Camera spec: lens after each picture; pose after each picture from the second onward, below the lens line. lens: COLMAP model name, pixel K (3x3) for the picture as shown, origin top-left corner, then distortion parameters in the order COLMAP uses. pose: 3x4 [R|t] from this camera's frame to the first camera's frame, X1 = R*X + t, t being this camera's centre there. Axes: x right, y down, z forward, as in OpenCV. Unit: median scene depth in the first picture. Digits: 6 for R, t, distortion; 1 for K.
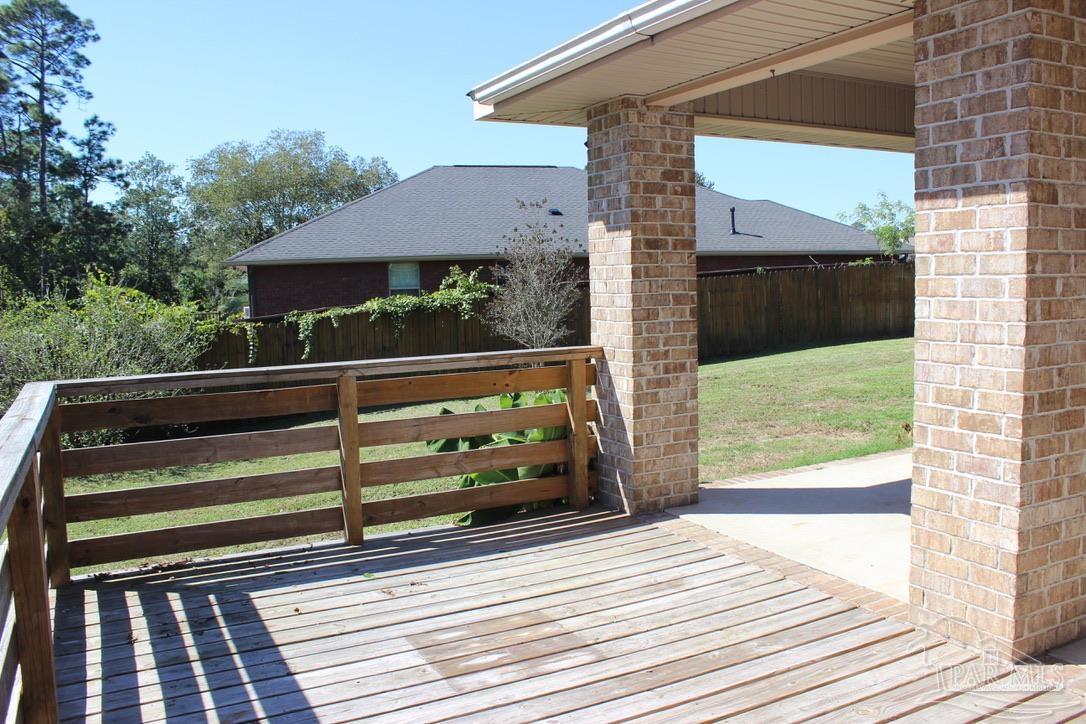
lens RADIAL K [[885.9, 0, 548.8], [0, 885.9, 369.7], [0, 0, 1]] dist [-0.086293, 0.049925]
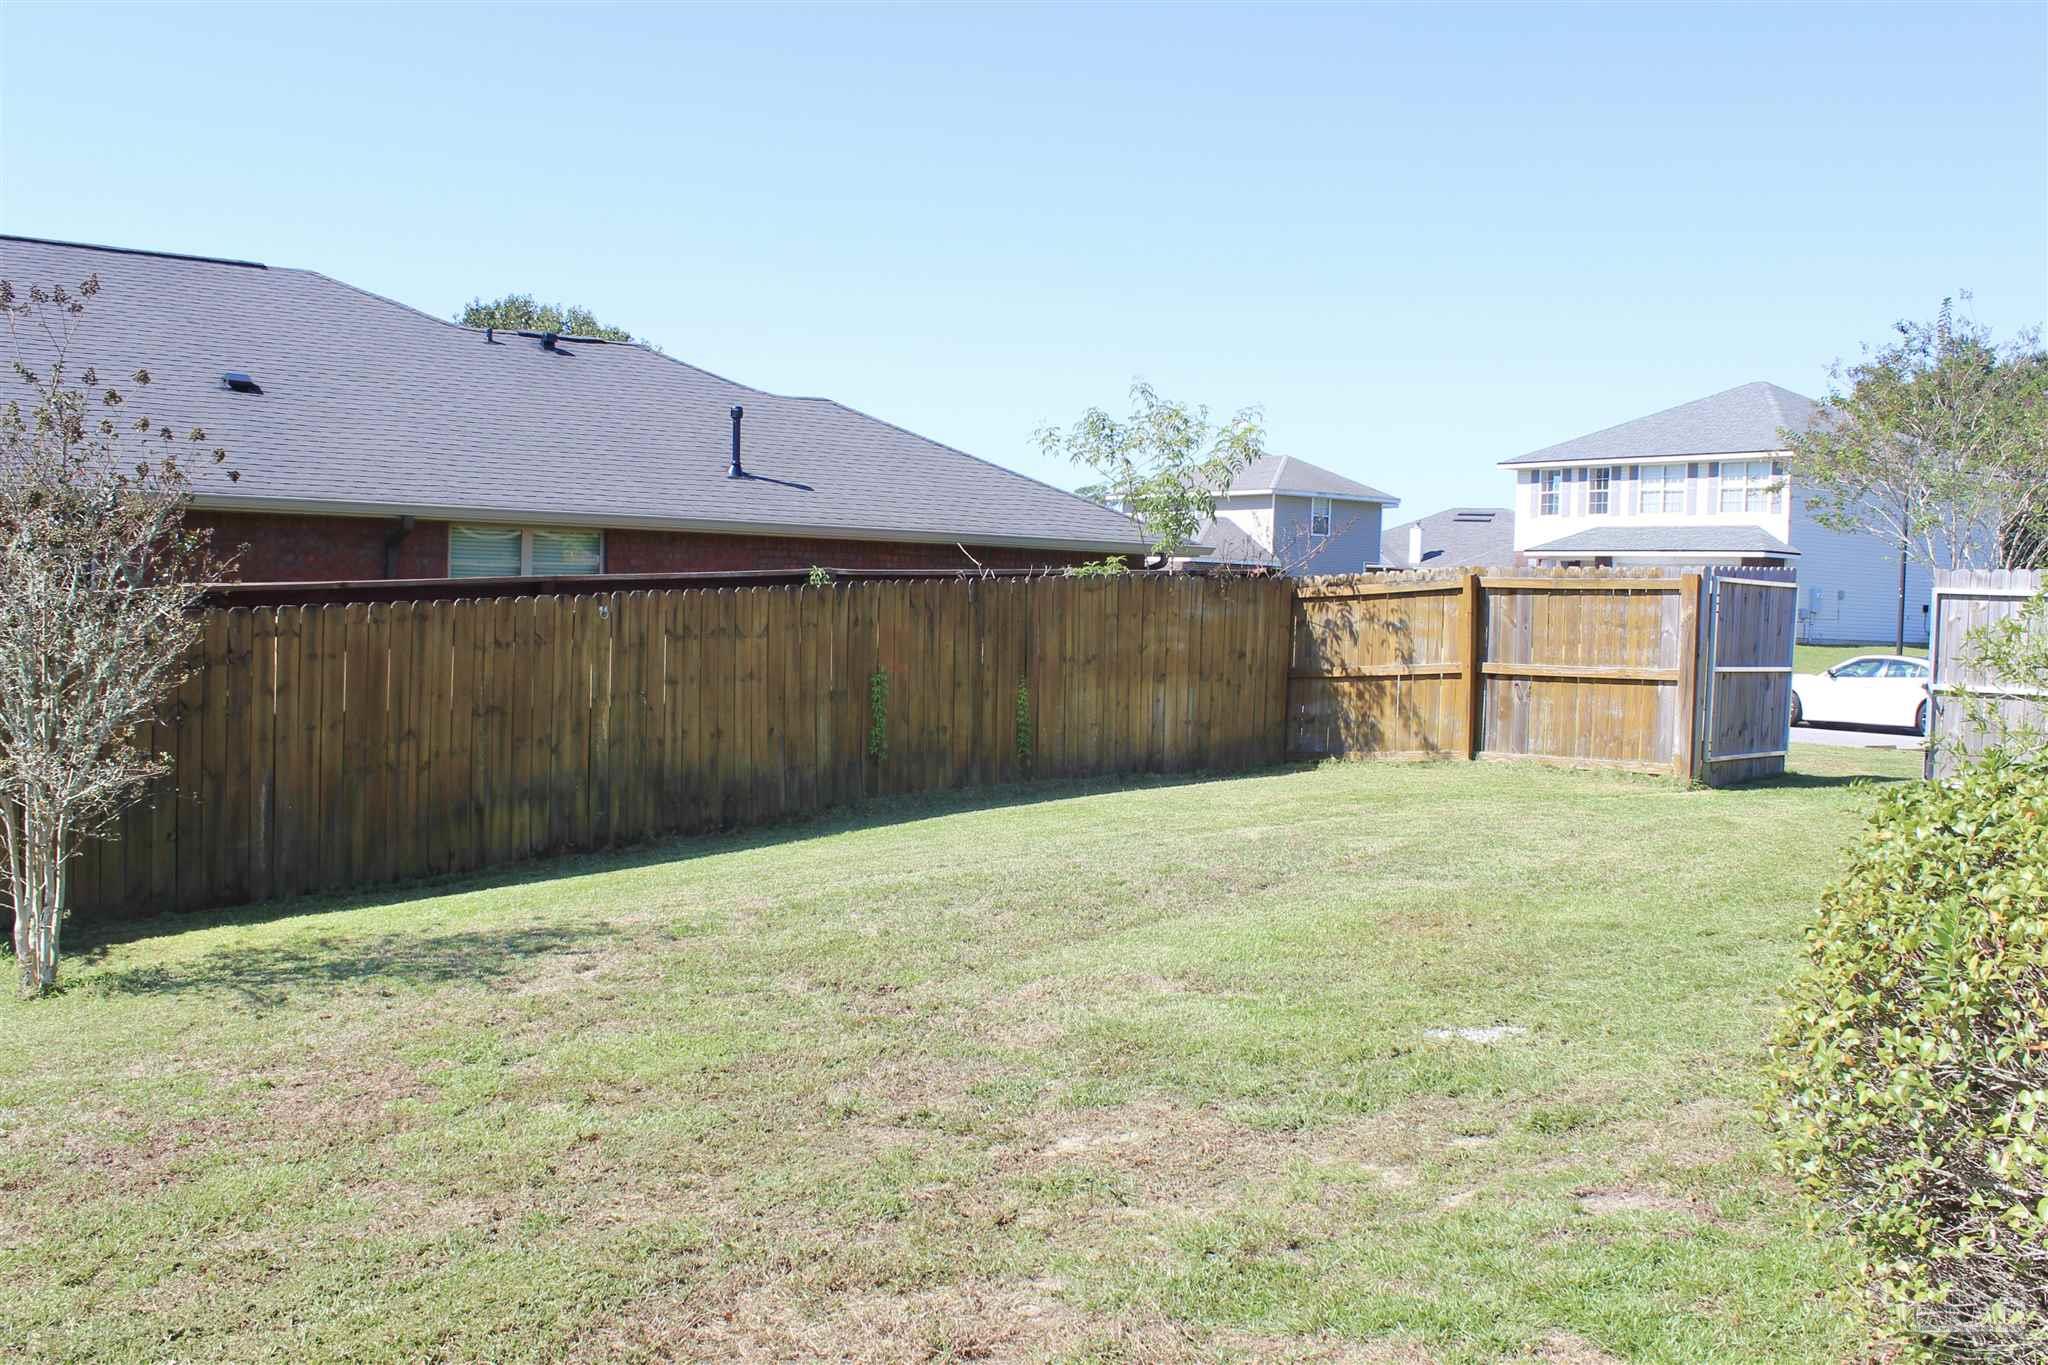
lens RADIAL K [[1779.7, 0, 1030.1], [0, 1779.7, 664.3], [0, 0, 1]] dist [-0.122308, 0.034272]
pose [[0.927678, 0.037138, 0.371529, 0.062673], [-0.014332, 0.997849, -0.063961, -0.036581], [-0.373105, 0.054011, 0.926216, 0.336229]]
